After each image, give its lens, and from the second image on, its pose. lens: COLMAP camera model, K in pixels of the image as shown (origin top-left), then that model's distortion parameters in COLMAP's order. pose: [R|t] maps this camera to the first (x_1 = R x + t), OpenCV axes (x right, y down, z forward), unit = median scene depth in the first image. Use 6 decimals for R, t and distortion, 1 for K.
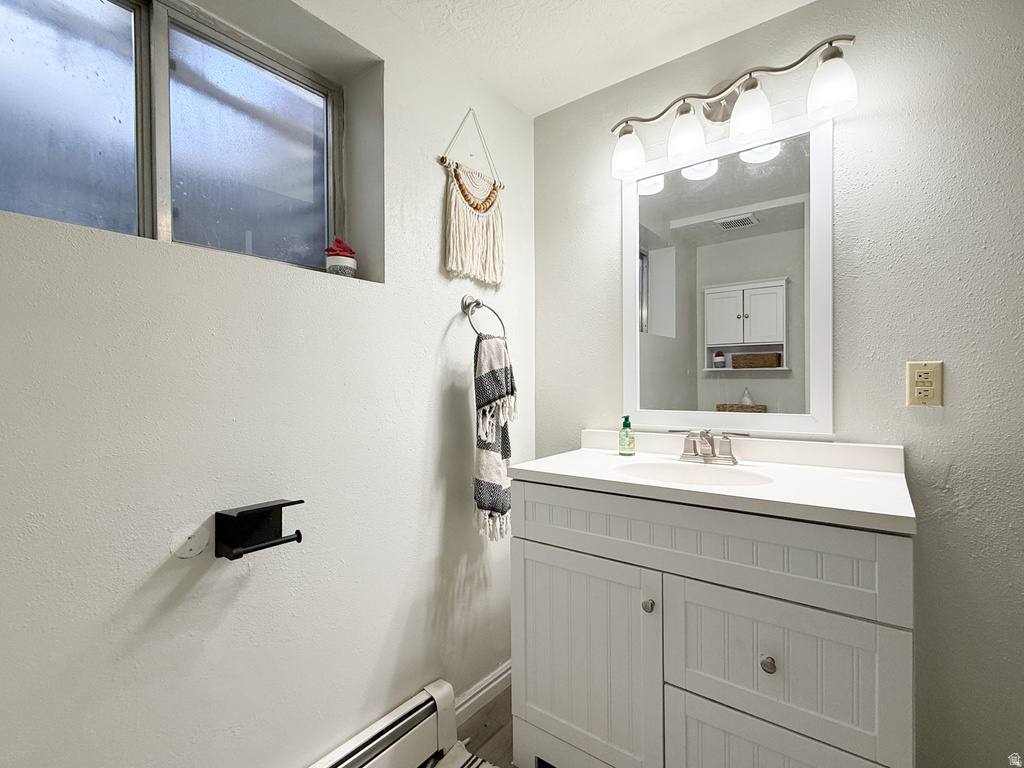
lens RADIAL K [[475.4, 0, 512.8], [0, 475.4, 386.6], [0, 0, 1]] dist [-0.000673, -0.000303]
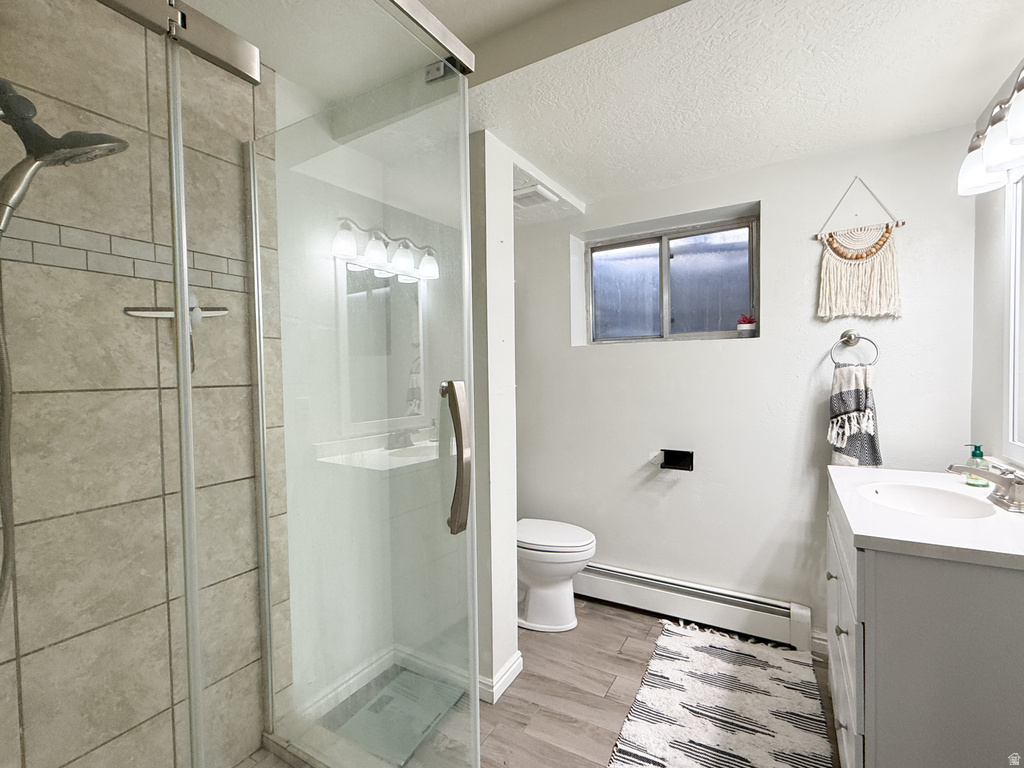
lens RADIAL K [[475.4, 0, 512.8], [0, 475.4, 386.6], [0, 0, 1]] dist [-0.000673, -0.000303]
pose [[0.116020, 0.037416, -0.992542, 1.123486], [0.006937, 0.999235, 0.038479, -0.103709], [0.993223, -0.011349, 0.115672, -0.033445]]
